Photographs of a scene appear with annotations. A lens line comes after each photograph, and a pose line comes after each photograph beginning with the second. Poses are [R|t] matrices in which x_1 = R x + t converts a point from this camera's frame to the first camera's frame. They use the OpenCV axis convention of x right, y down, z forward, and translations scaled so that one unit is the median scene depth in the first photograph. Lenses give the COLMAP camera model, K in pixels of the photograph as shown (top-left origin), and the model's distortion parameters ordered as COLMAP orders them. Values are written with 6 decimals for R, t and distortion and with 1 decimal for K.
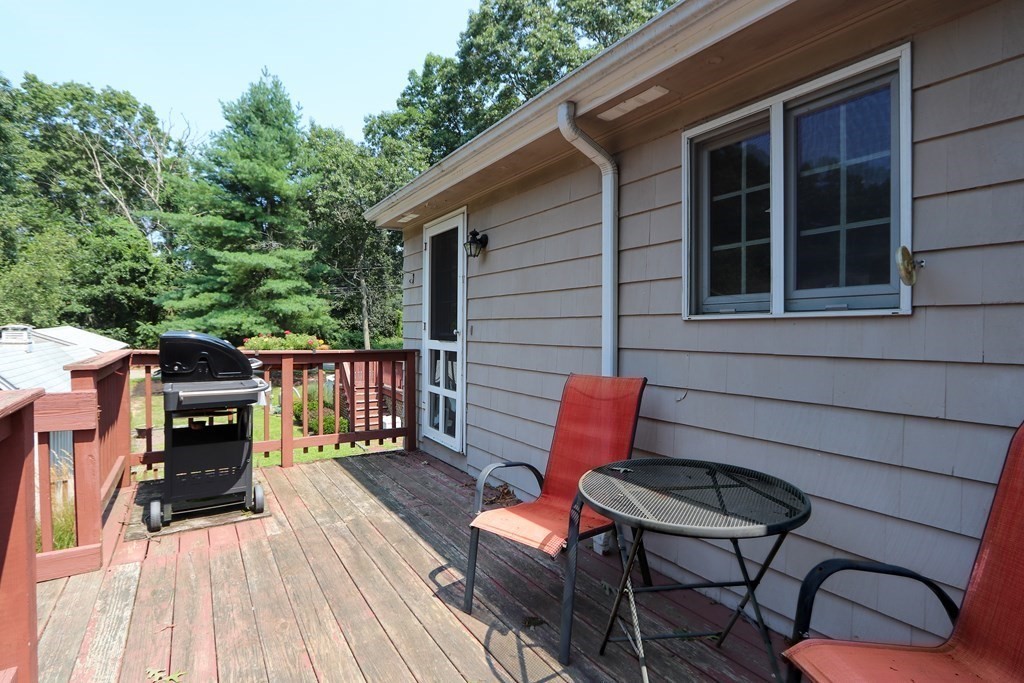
lens RADIAL K [[492.7, 0, 513.7], [0, 492.7, 337.2], [0, 0, 1]] dist [-0.001589, -0.000115]
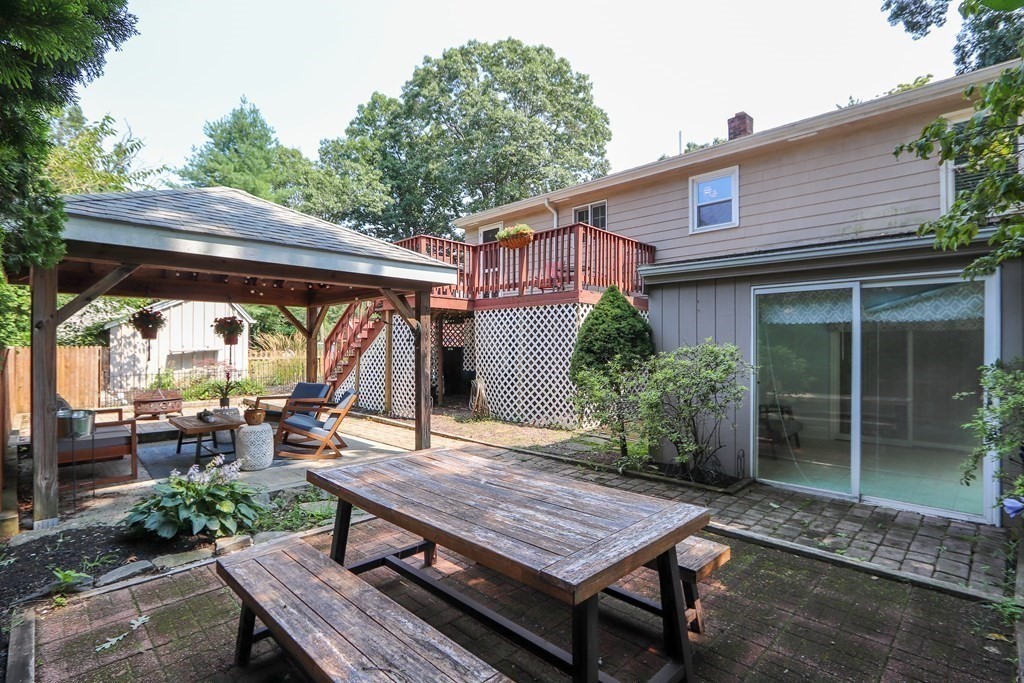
lens RADIAL K [[492.7, 0, 512.3], [0, 492.7, 344.3], [0, 0, 1]] dist [-0.001589, -0.000115]
pose [[0.980300, 0.002922, 0.197492, -0.094459], [0.001025, 0.999802, -0.019882, 0.080623], [-0.197511, 0.019693, 0.980103, -0.286058]]
